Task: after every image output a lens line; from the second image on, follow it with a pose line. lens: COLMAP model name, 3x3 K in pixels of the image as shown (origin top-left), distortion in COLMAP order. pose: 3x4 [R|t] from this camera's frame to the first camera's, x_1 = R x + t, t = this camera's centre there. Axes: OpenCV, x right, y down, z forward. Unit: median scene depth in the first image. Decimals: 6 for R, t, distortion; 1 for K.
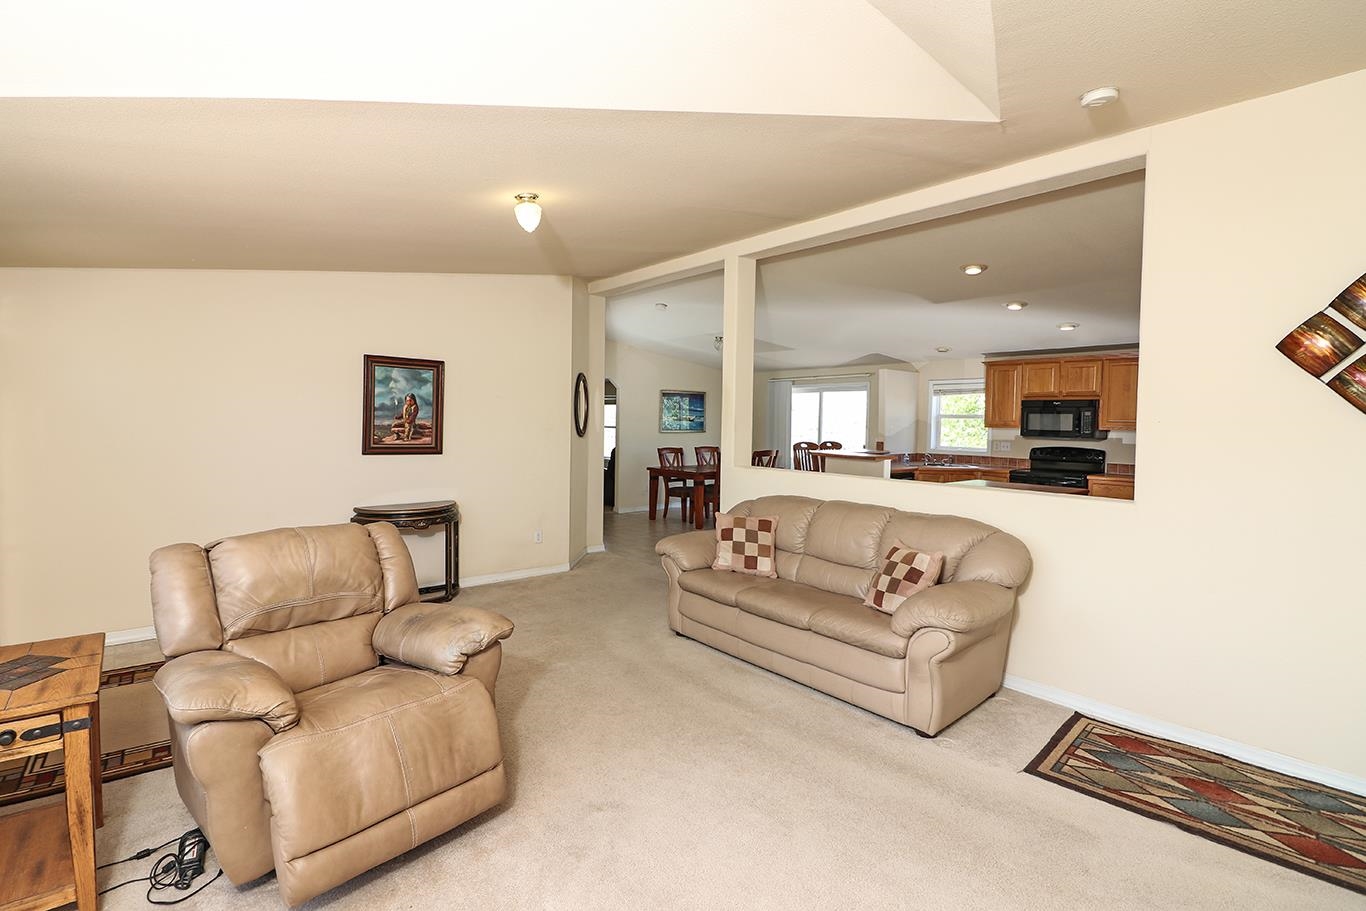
lens RADIAL K [[646.3, 0, 683.0], [0, 646.3, 442.2], [0, 0, 1]] dist [-0.014830, -0.000214]
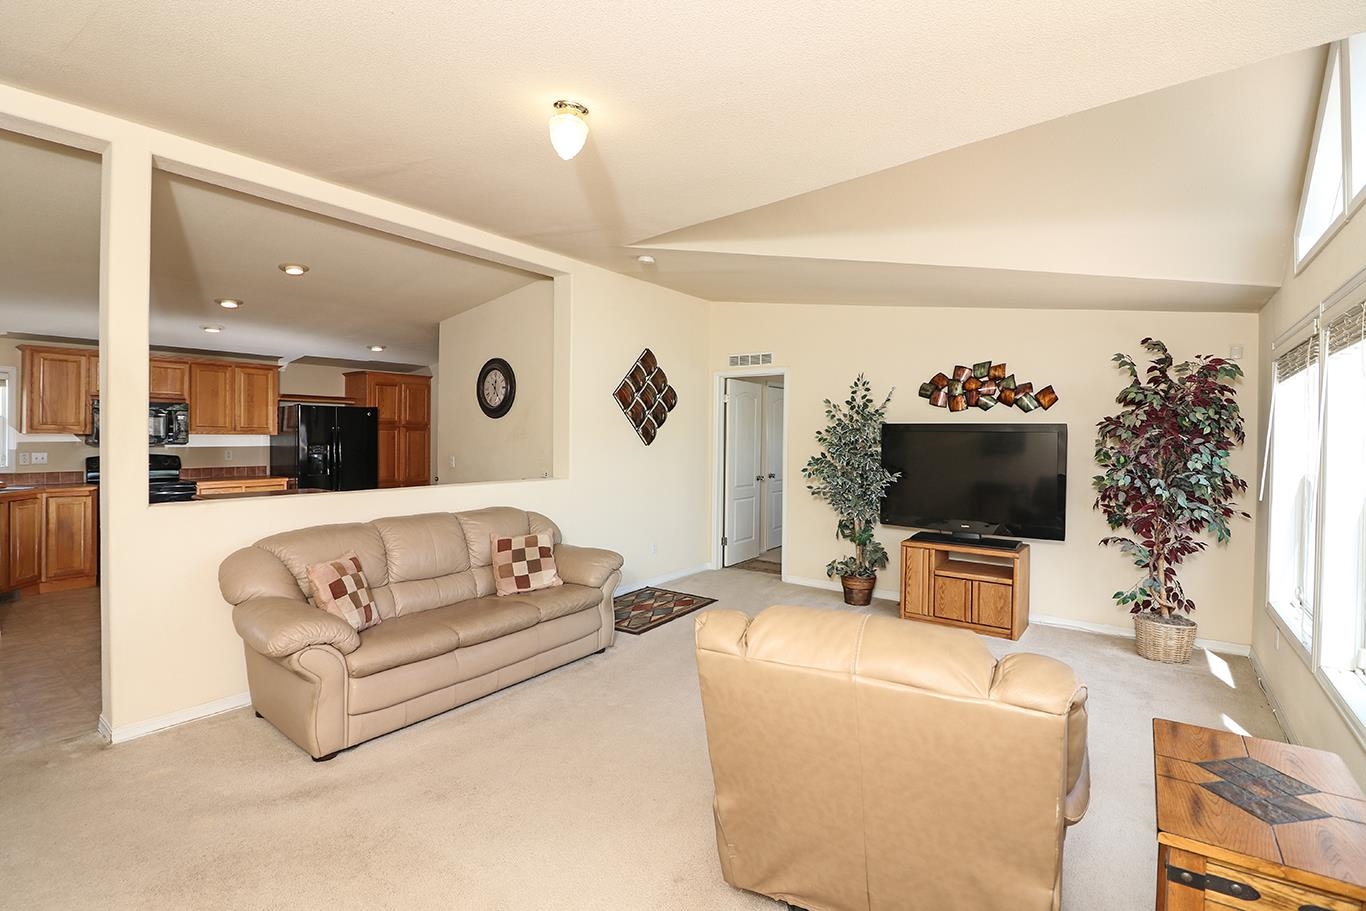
lens RADIAL K [[626.2, 0, 673.1], [0, 626.2, 440.2], [0, 0, 1]] dist [-0.000700, -0.012107]
pose [[-0.217449, -0.024255, 0.975770, -0.583406], [0.025402, 0.999212, 0.030498, -0.028479], [-0.975741, 0.031419, -0.216661, 0.664959]]
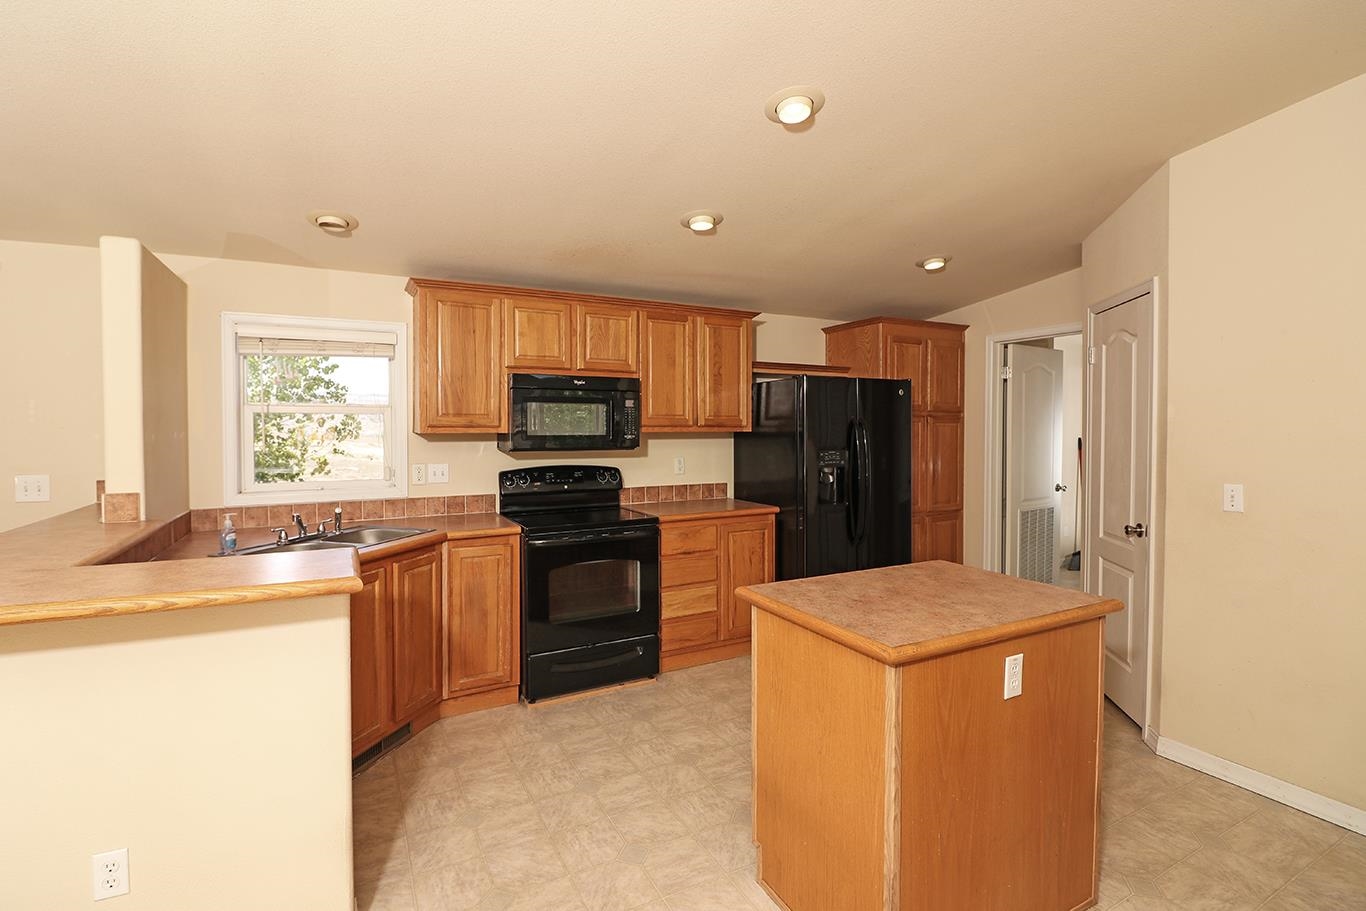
lens RADIAL K [[626.2, 0, 673.1], [0, 626.2, 440.2], [0, 0, 1]] dist [-0.000700, -0.012107]
pose [[0.214952, -0.034481, 0.976016, 0.141345], [0.040070, 0.998846, 0.026463, -0.034901], [-0.975802, 0.033421, 0.216086, 1.142131]]
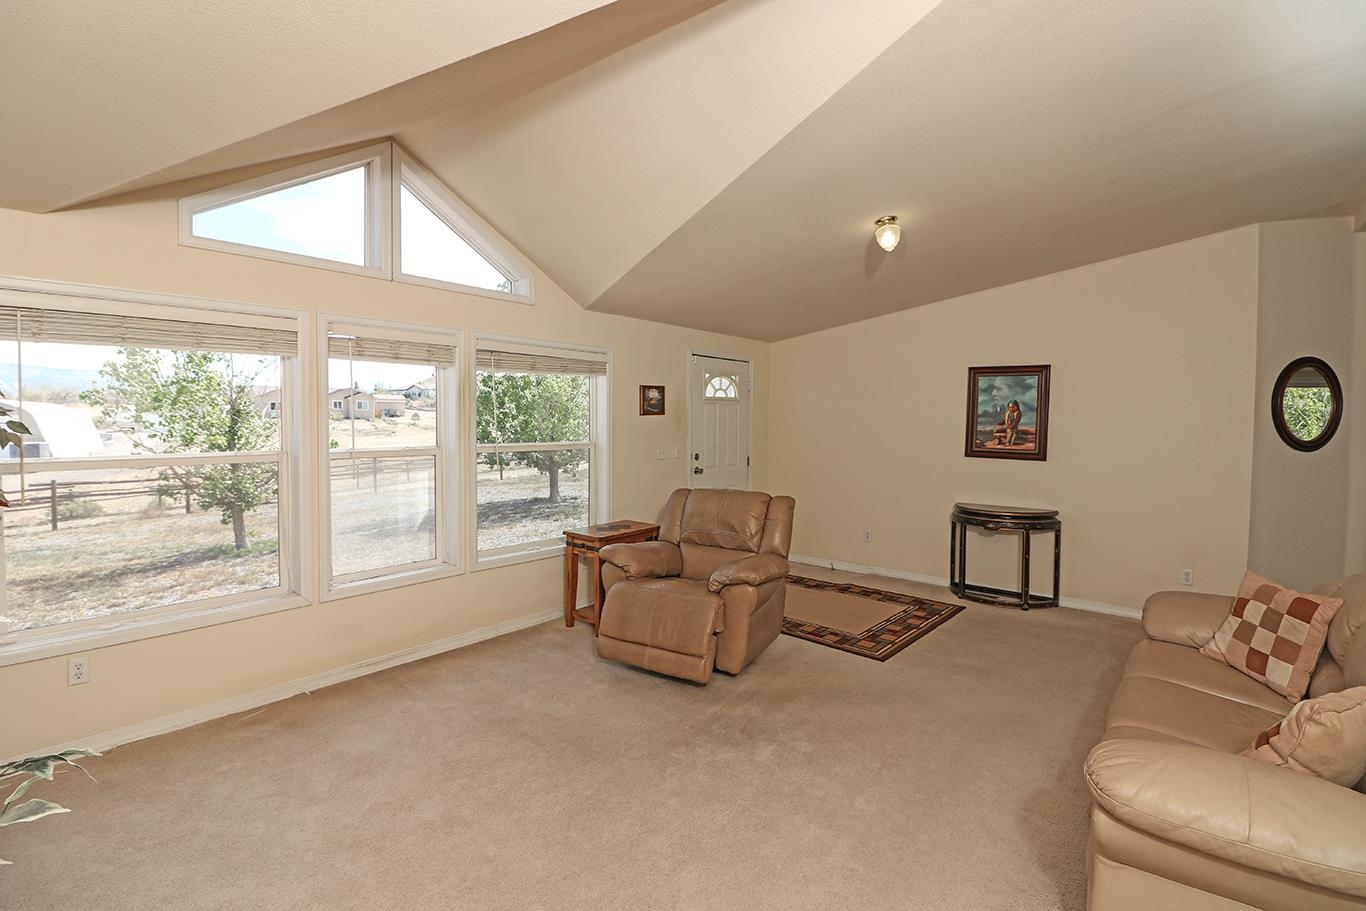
lens RADIAL K [[633.4, 0, 681.9], [0, 633.4, 438.0], [0, 0, 1]] dist [0.001552, -0.000040]
pose [[0.188706, 0.015646, -0.981909, 0.471877], [-0.036713, 0.999287, 0.008867, -0.004719], [0.981347, 0.034376, 0.189146, 0.294617]]
